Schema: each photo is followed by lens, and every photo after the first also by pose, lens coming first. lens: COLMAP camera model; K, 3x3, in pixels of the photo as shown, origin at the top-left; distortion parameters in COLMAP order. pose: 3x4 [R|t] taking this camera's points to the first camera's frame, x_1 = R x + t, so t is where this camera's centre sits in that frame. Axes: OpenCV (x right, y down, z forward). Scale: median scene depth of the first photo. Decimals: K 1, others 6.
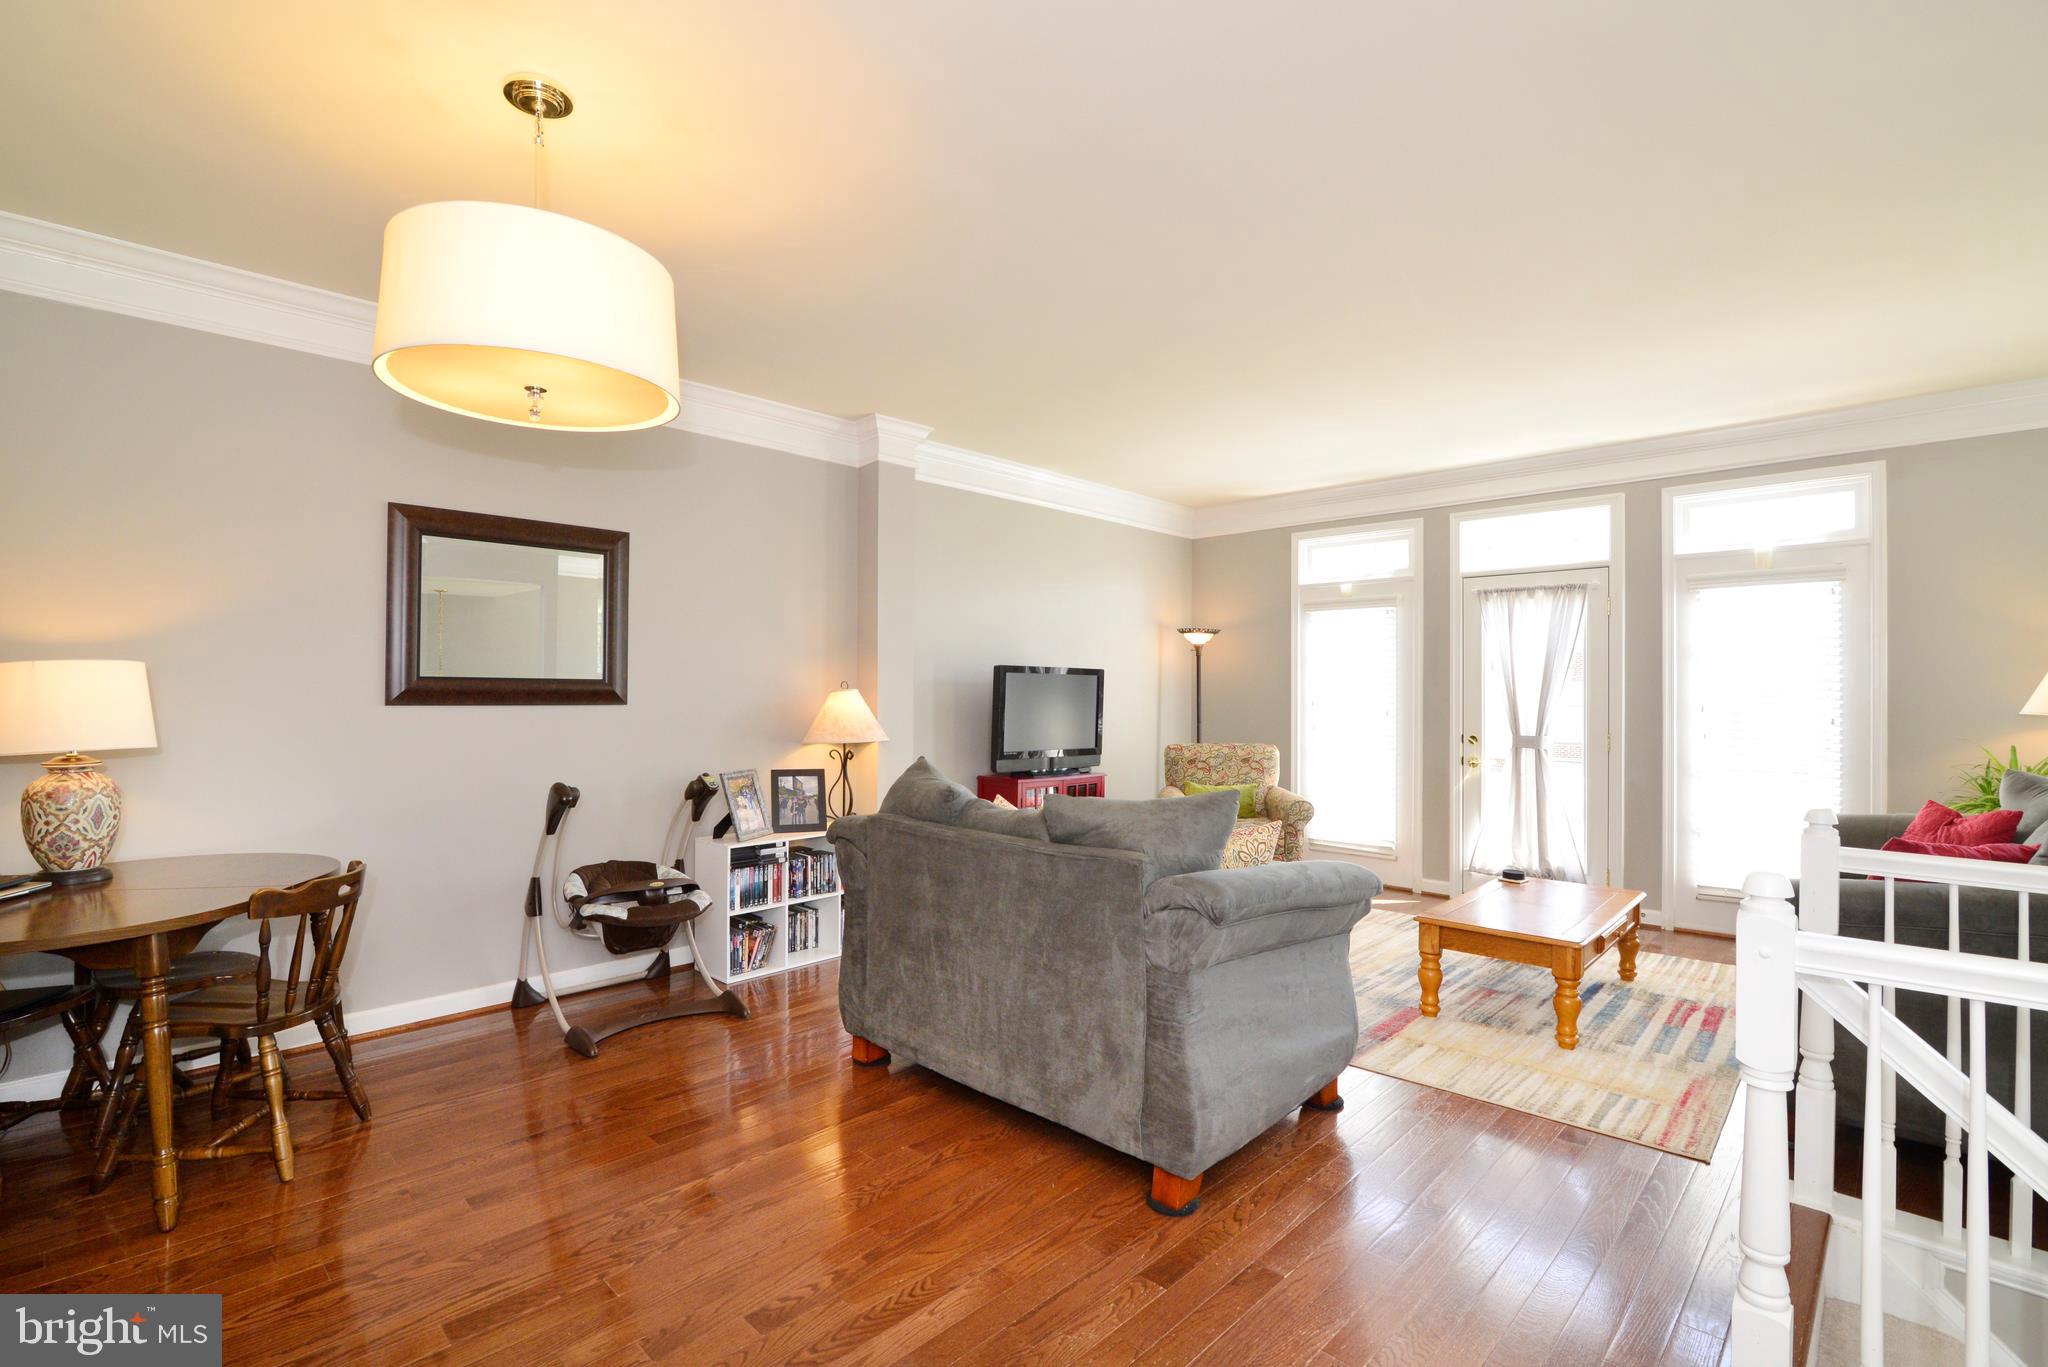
lens RADIAL K [[930.5, 0, 1013.3], [0, 930.5, 686.1], [0, 0, 1]] dist [-0.020400, 0.000199]
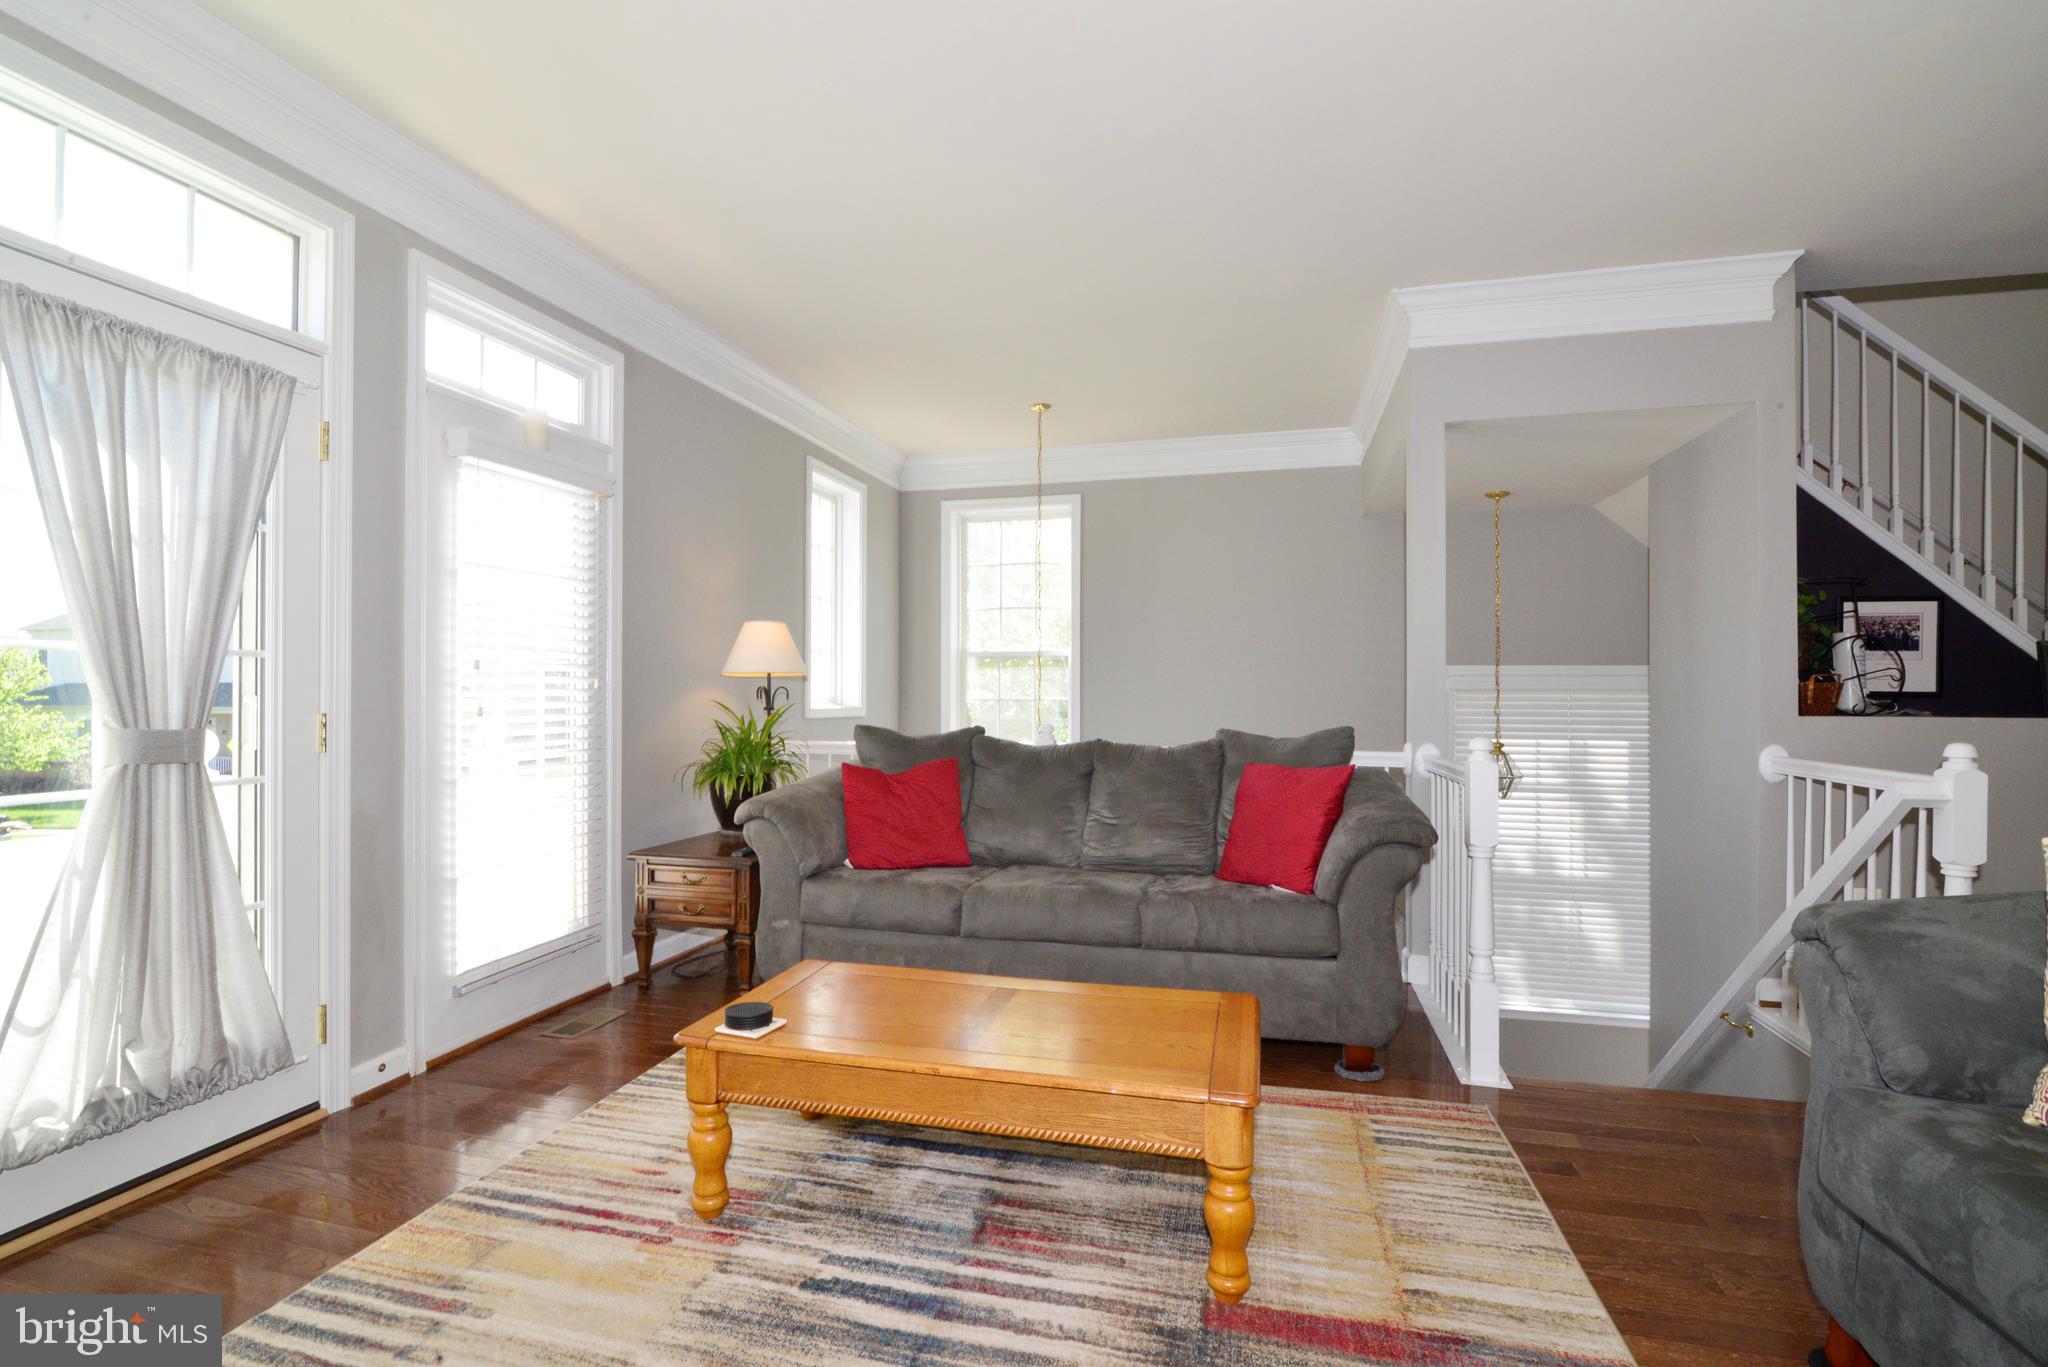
lens RADIAL K [[939.9, 0, 1019.6], [0, 939.9, 689.2], [0, 0, 1]] dist [-0.016269, -0.000207]
pose [[-0.486863, -0.000530, 0.873478, 0.074338], [-0.008951, 0.999950, -0.004383, 0.044248], [-0.873432, -0.009953, -0.486844, 1.092690]]
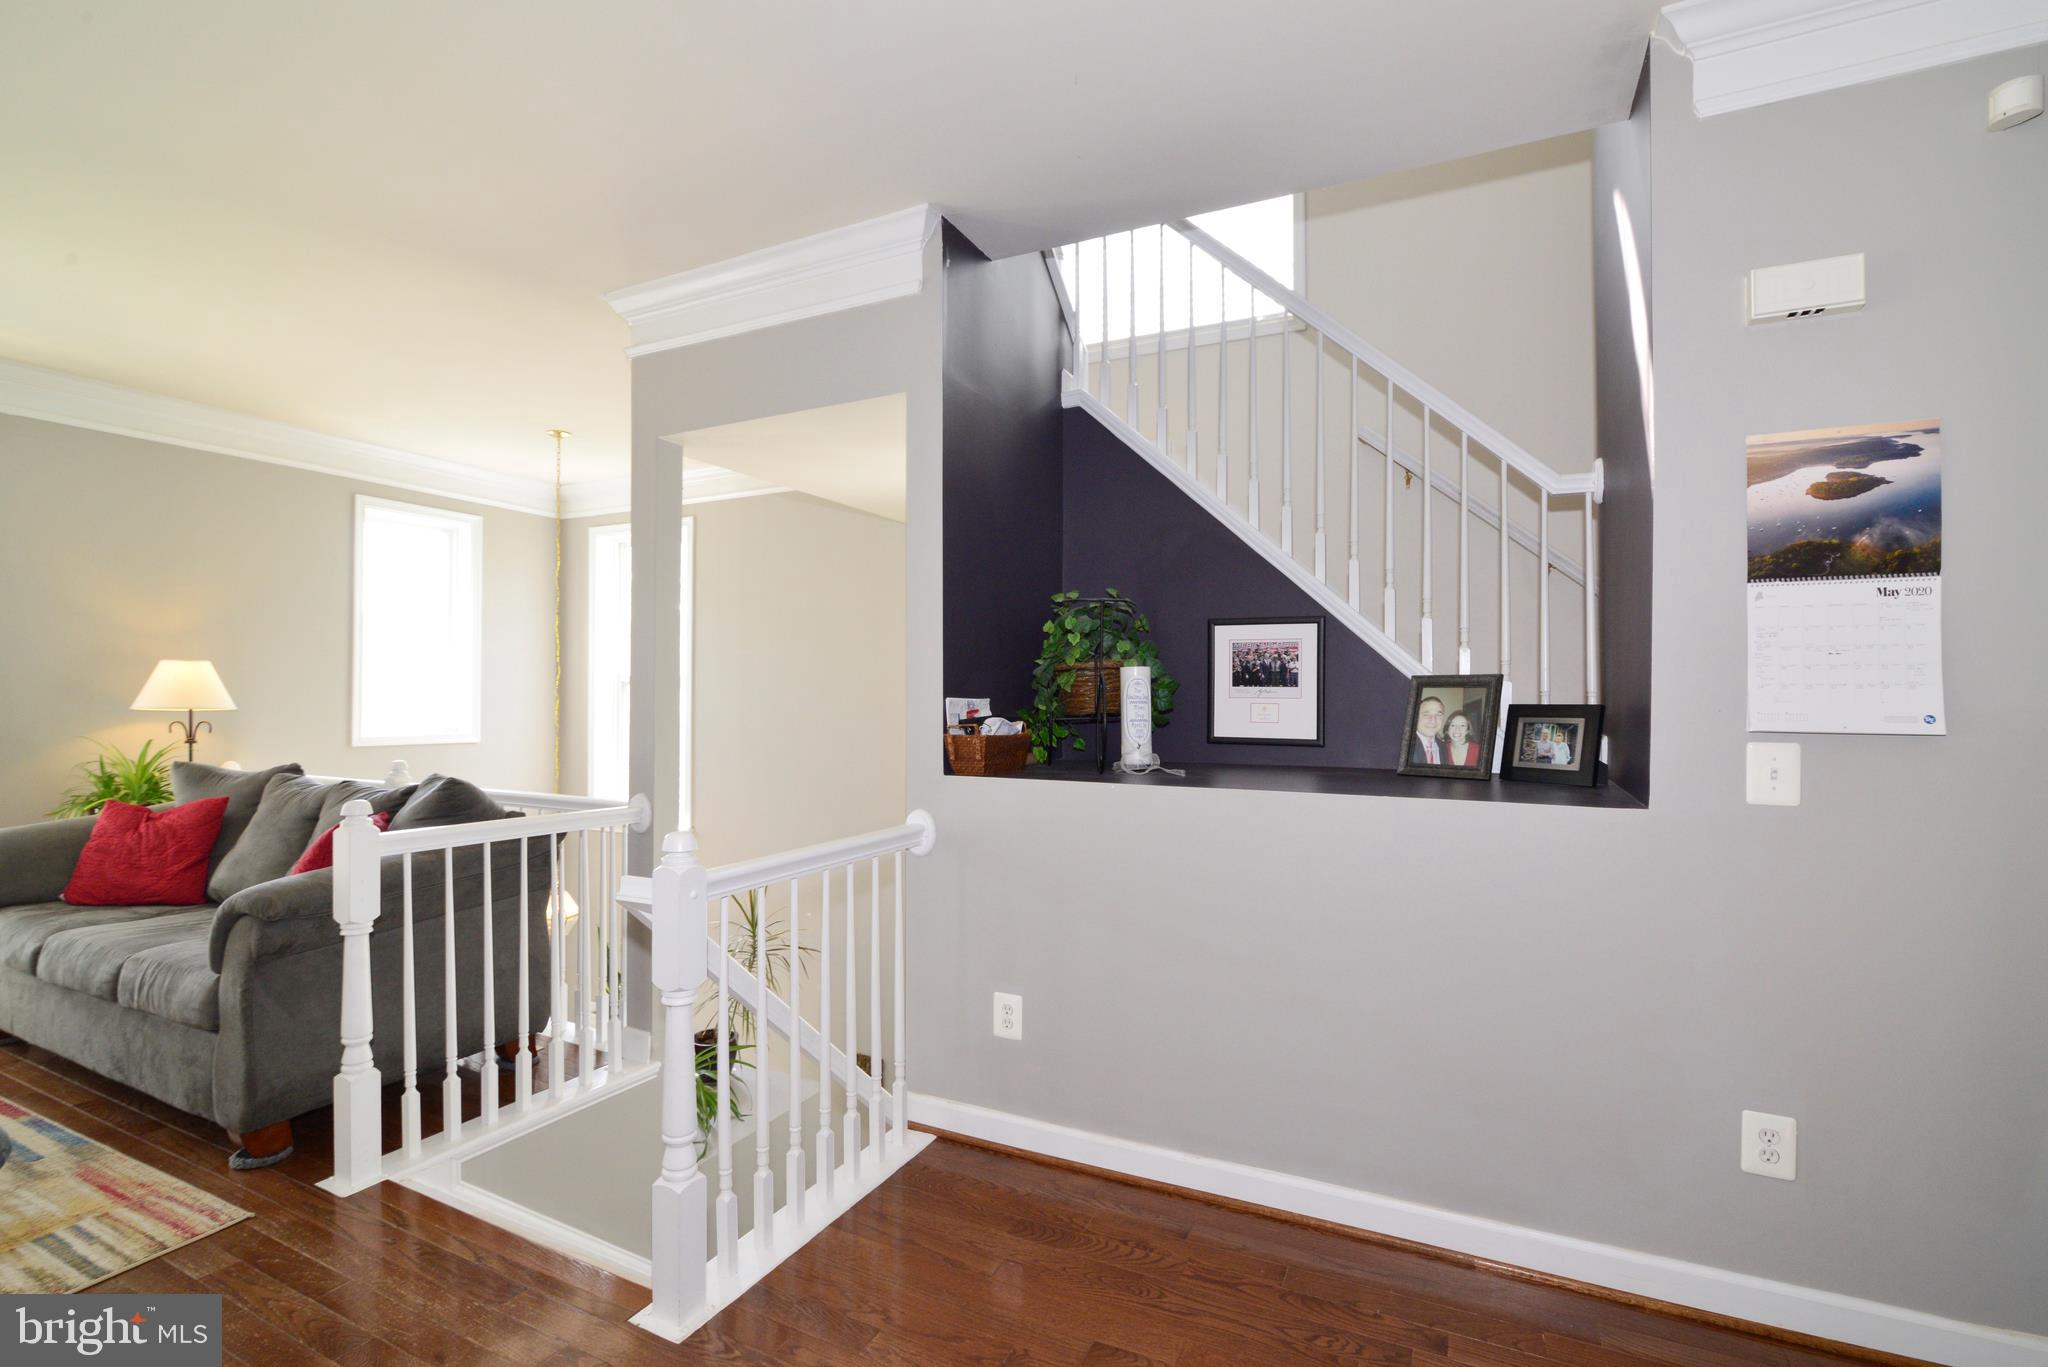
lens RADIAL K [[930.5, 0, 1013.3], [0, 930.5, 686.1], [0, 0, 1]] dist [-0.020400, 0.000199]
pose [[-0.304587, 0.004439, 0.952474, -0.173634], [-0.009486, 0.999925, -0.007693, 0.002464], [-0.952437, -0.011378, -0.304522, 0.322731]]
